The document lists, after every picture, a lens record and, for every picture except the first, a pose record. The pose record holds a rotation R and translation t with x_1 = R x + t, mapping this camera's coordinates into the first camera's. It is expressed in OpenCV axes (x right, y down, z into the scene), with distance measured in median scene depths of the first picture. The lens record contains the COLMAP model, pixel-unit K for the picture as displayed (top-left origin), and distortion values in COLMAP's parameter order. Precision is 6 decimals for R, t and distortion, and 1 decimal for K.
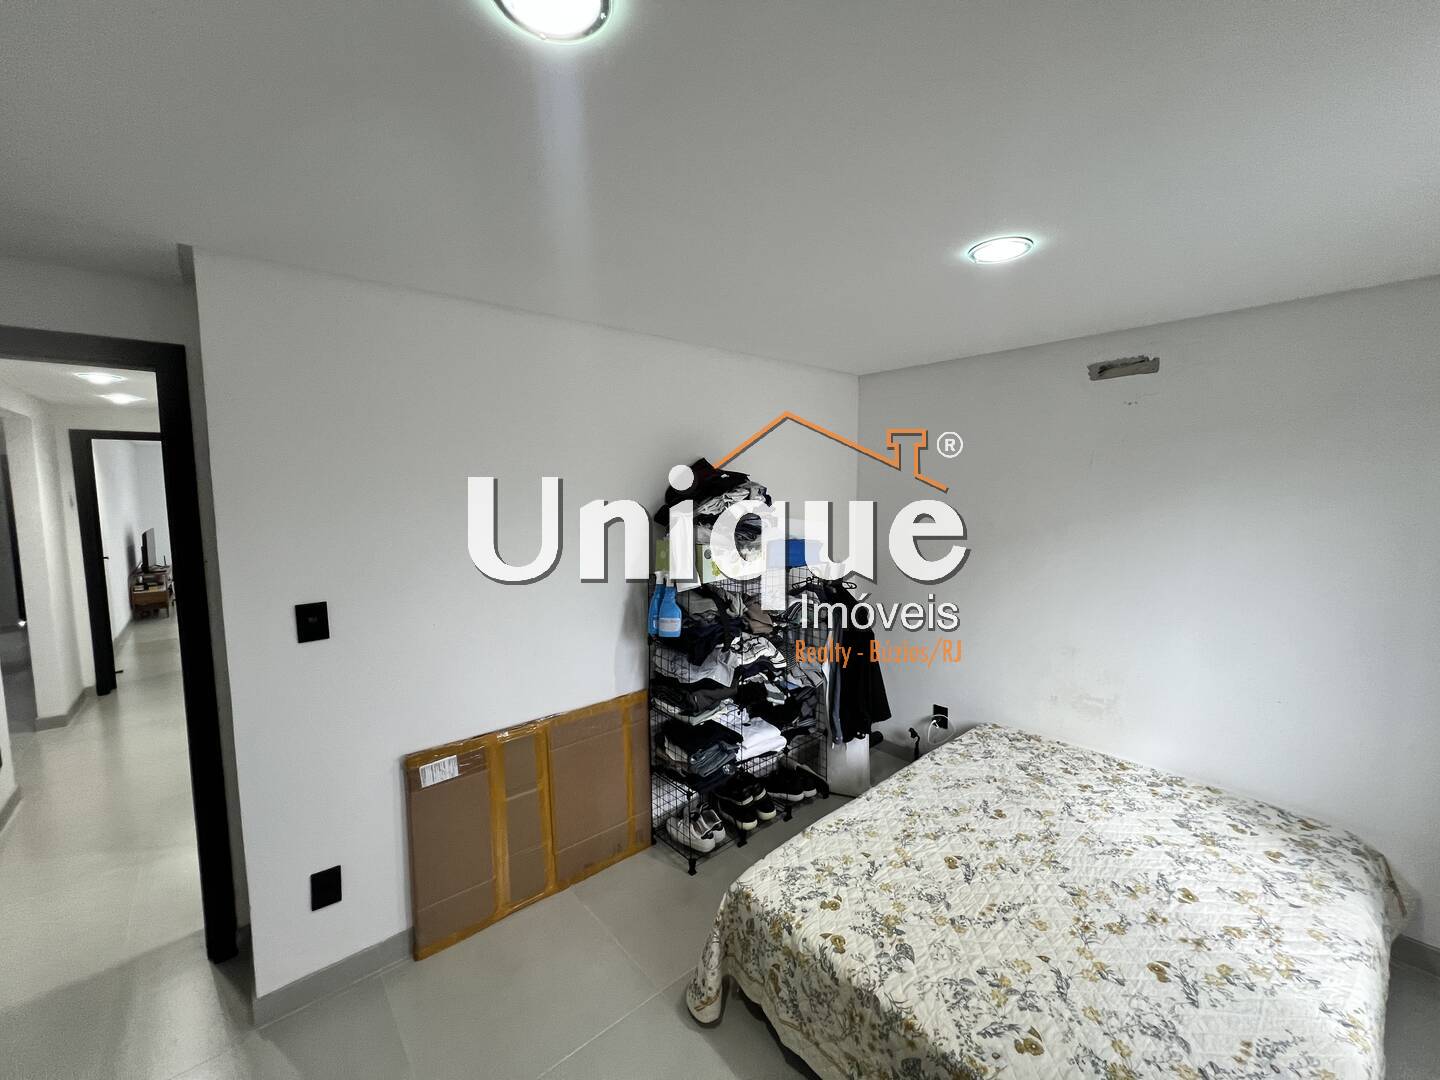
lens RADIAL K [[578.8, 0, 718.3], [0, 578.8, 540.2], [0, 0, 1]] dist [-0.001780, 0.000064]
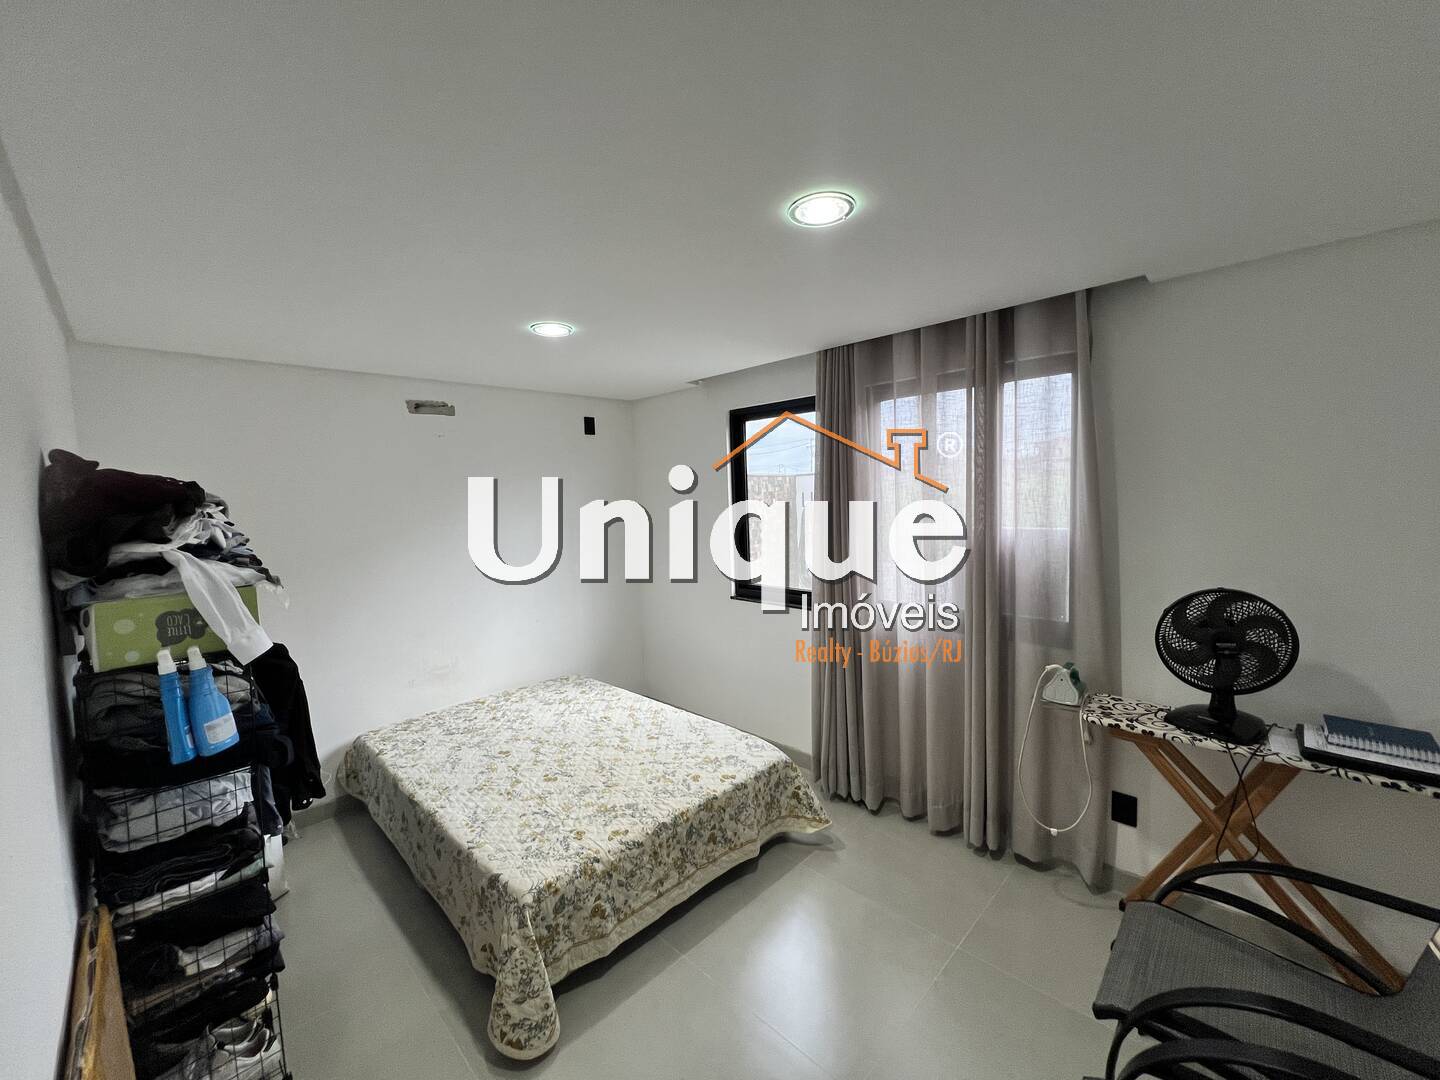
lens RADIAL K [[578.8, 0, 718.2], [0, 578.8, 536.3], [0, 0, 1]] dist [-0.001780, 0.000064]
pose [[-0.077820, -0.068746, 0.994594, -0.851987], [0.133805, 0.987874, 0.078750, -0.033806], [-0.987947, 0.139211, -0.067677, 0.614153]]
